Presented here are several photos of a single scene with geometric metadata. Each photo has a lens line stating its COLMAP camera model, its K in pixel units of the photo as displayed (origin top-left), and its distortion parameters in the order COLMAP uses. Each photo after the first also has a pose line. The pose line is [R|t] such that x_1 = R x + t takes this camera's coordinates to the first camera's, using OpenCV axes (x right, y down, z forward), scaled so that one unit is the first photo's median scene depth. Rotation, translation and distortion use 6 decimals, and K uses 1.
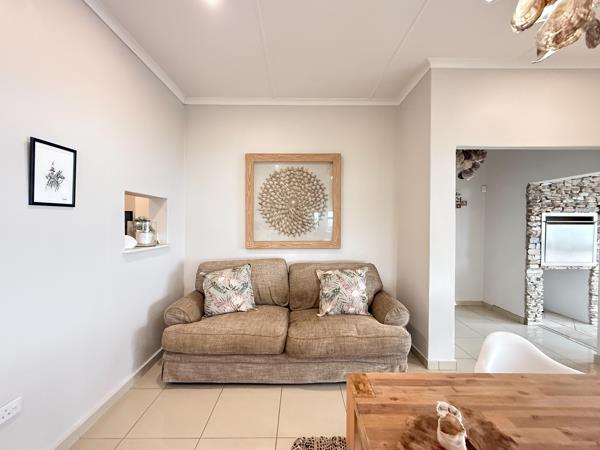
lens RADIAL K [[250.5, 0, 299.4], [0, 250.5, 224.7], [0, 0, 1]] dist [-0.003844, -0.001091]
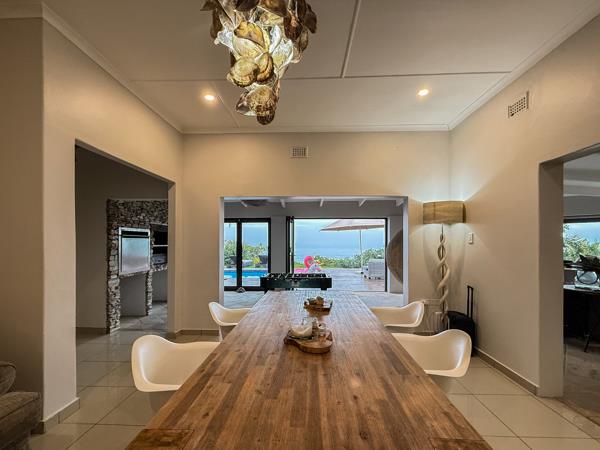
lens RADIAL K [[258.4, 0, 295.6], [0, 258.4, 242.0], [0, 0, 1]] dist [-0.003202, 0.000288]
pose [[0.046647, -0.002845, 0.998907, -0.150429], [0.007817, 0.999966, 0.002483, 0.023402], [-0.998881, 0.007693, 0.046667, 0.183229]]
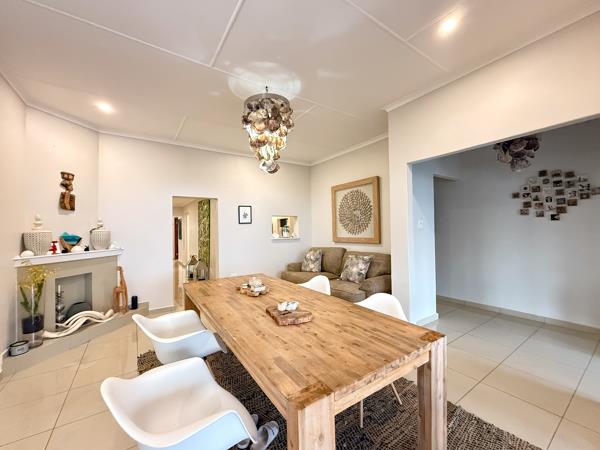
lens RADIAL K [[242.8, 0, 298.5], [0, 242.8, 228.2], [0, 0, 1]] dist [-0.000639, 0.000360]
pose [[0.557860, -0.019335, -0.829710, 1.026195], [0.016118, 0.999792, -0.012461, 0.019789], [0.829778, -0.006422, 0.558056, -0.124153]]
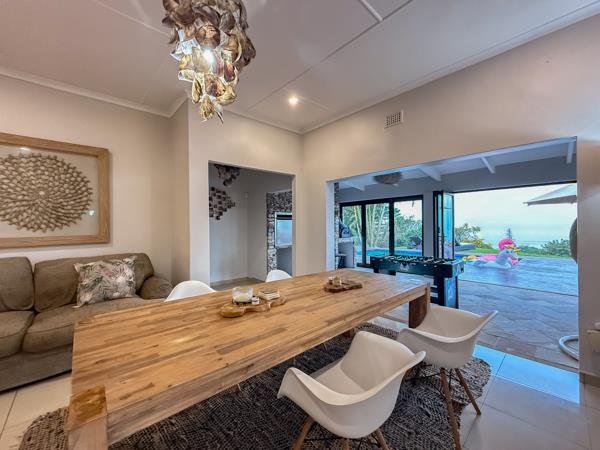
lens RADIAL K [[242.8, 0, 298.0], [0, 242.8, 224.8], [0, 0, 1]] dist [-0.000639, 0.000360]
pose [[0.741124, -0.012066, 0.671259, 0.069377], [0.019200, 0.999810, -0.003226, 0.041986], [-0.671093, 0.015279, 0.741215, -0.245288]]
